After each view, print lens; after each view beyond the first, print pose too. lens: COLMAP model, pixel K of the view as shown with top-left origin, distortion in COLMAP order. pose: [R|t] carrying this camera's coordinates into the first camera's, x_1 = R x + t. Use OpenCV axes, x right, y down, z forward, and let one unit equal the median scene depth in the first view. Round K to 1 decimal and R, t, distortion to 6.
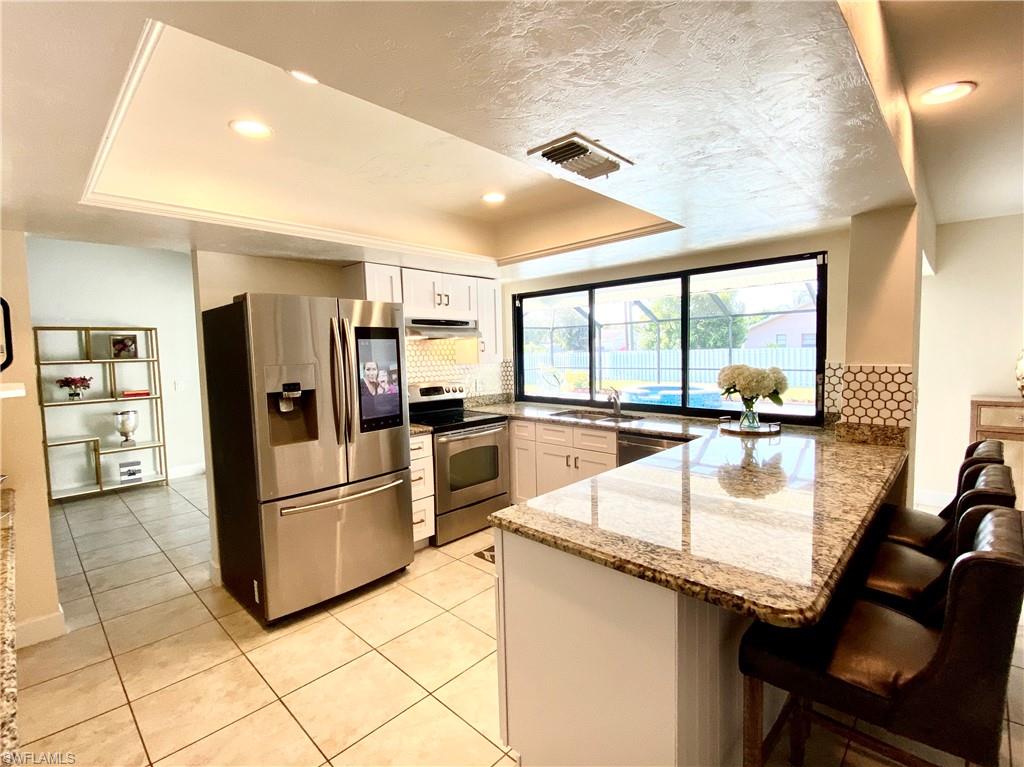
lens RADIAL K [[472.6, 0, 513.6], [0, 472.6, 381.7], [0, 0, 1]] dist [0.016298, -0.000456]
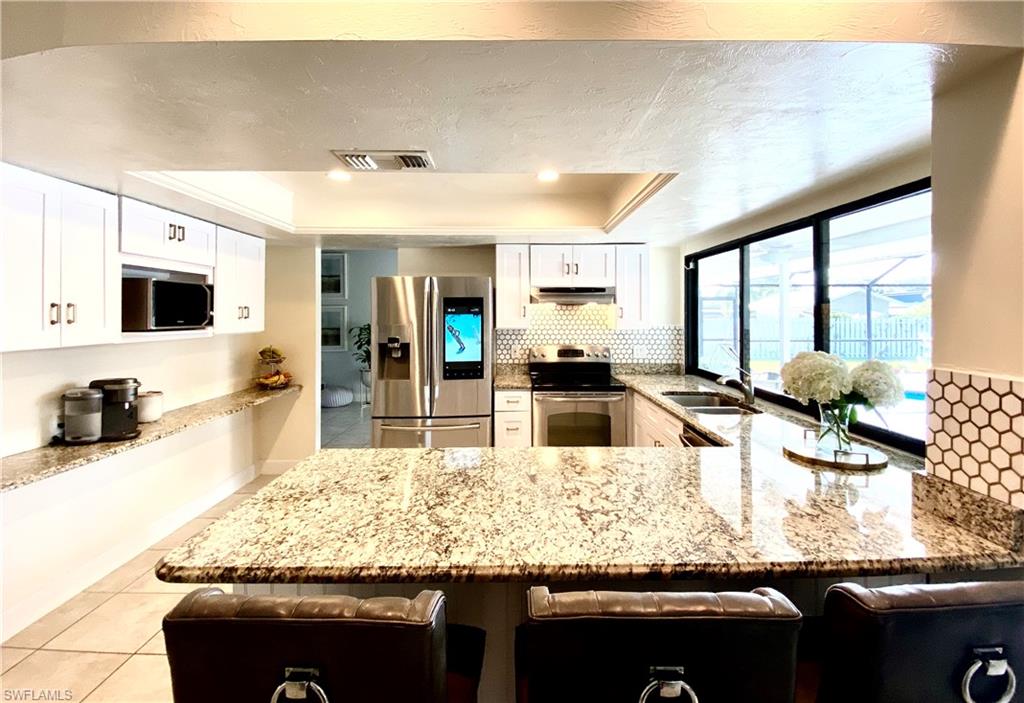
lens RADIAL K [[449.2, 0, 512.5], [0, 449.2, 312.7], [0, 0, 1]] dist [0.020006, -0.017238]
pose [[0.693749, 0.022265, -0.719872, 0.491278], [-0.063586, 0.997512, -0.030426, -0.034248], [0.717404, 0.066882, 0.693439, 0.200606]]
